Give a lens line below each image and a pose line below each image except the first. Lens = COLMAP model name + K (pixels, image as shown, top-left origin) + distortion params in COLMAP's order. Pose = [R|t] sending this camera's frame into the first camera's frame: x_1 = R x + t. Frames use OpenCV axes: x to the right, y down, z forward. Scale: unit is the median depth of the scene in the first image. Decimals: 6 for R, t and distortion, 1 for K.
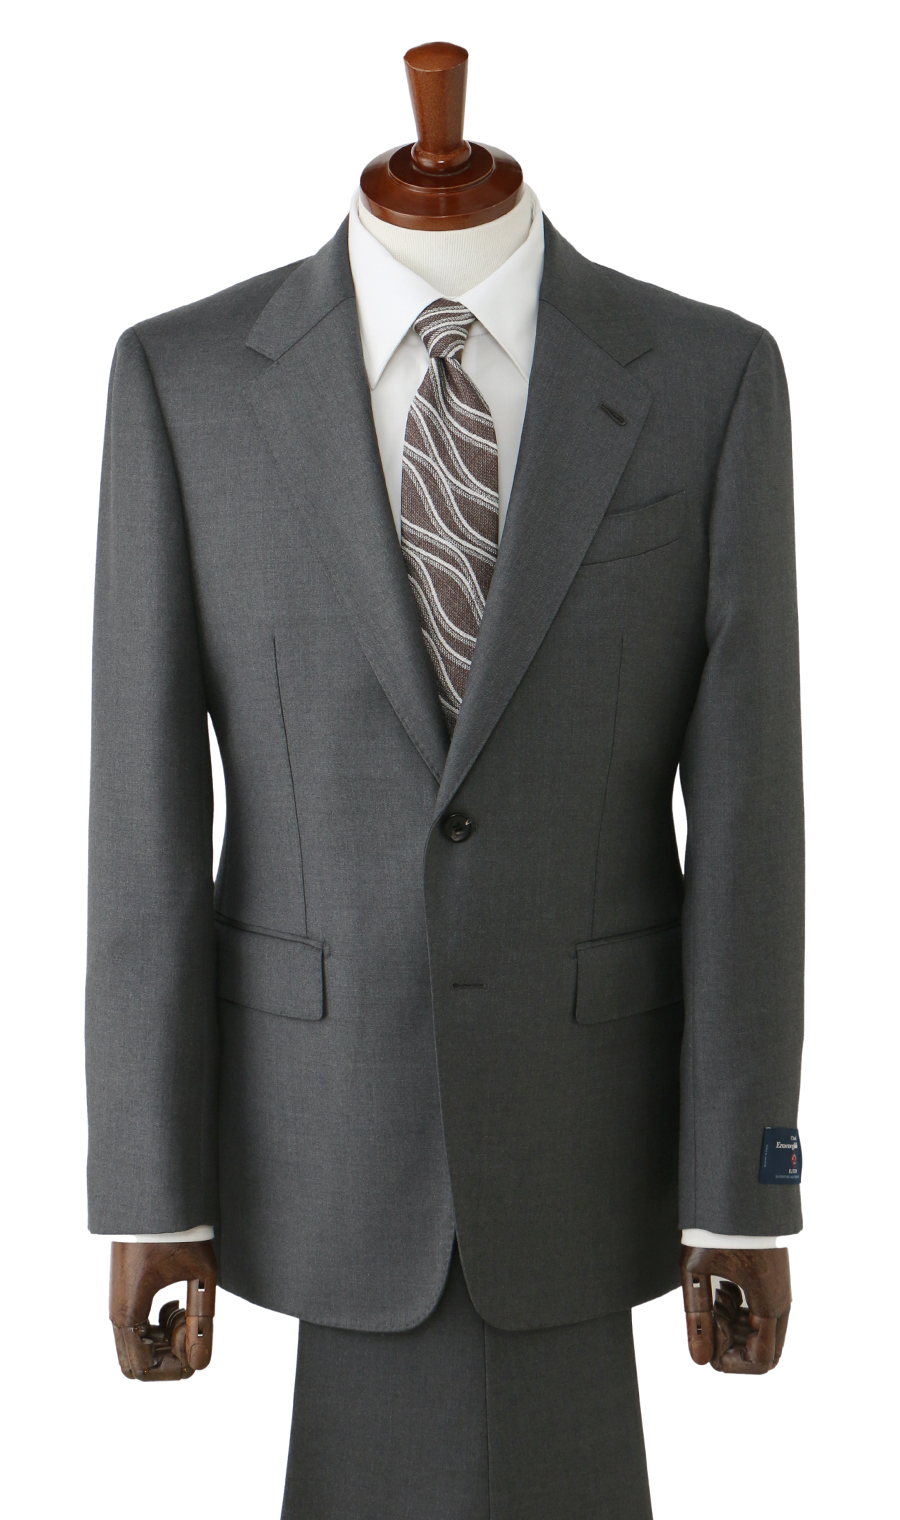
lens RADIAL K [[3056.2, 0, 453.1], [0, 3056.2, 758.6], [0, 0, 1]] dist [0.096647, 0.000000]
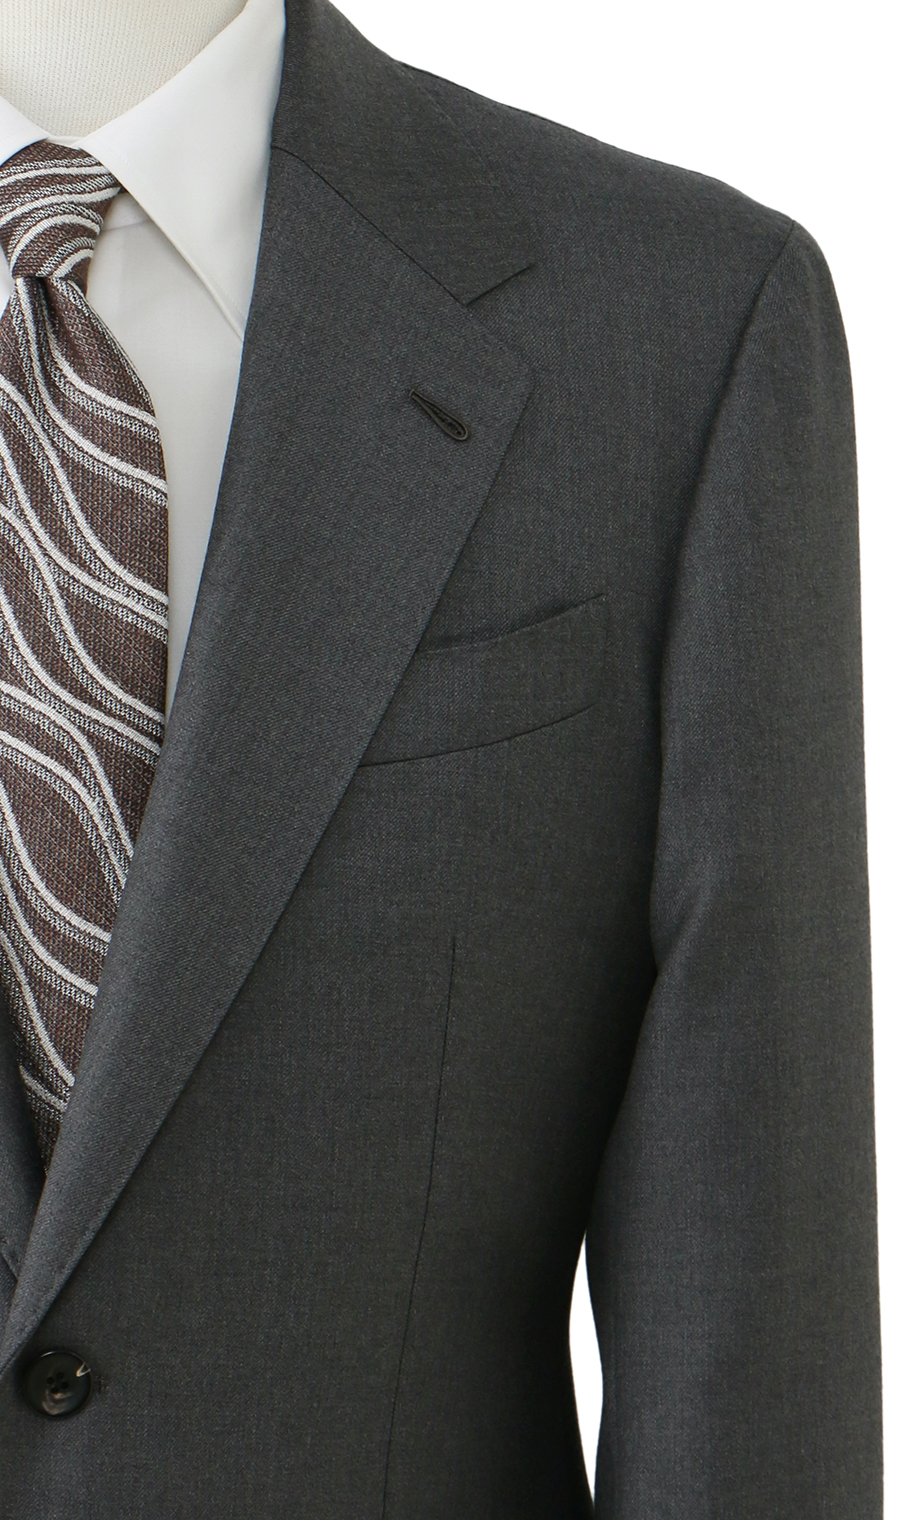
lens RADIAL K [[4787.3, 0, 450.1], [0, 4787.3, 757.7], [0, 0, 1]] dist [0.021483, 0.000000]
pose [[0.997230, 0.017838, 0.072205, 0.006264], [-0.012448, 0.997149, -0.074429, -0.014882], [-0.073327, 0.073324, 0.994609, 0.336239]]
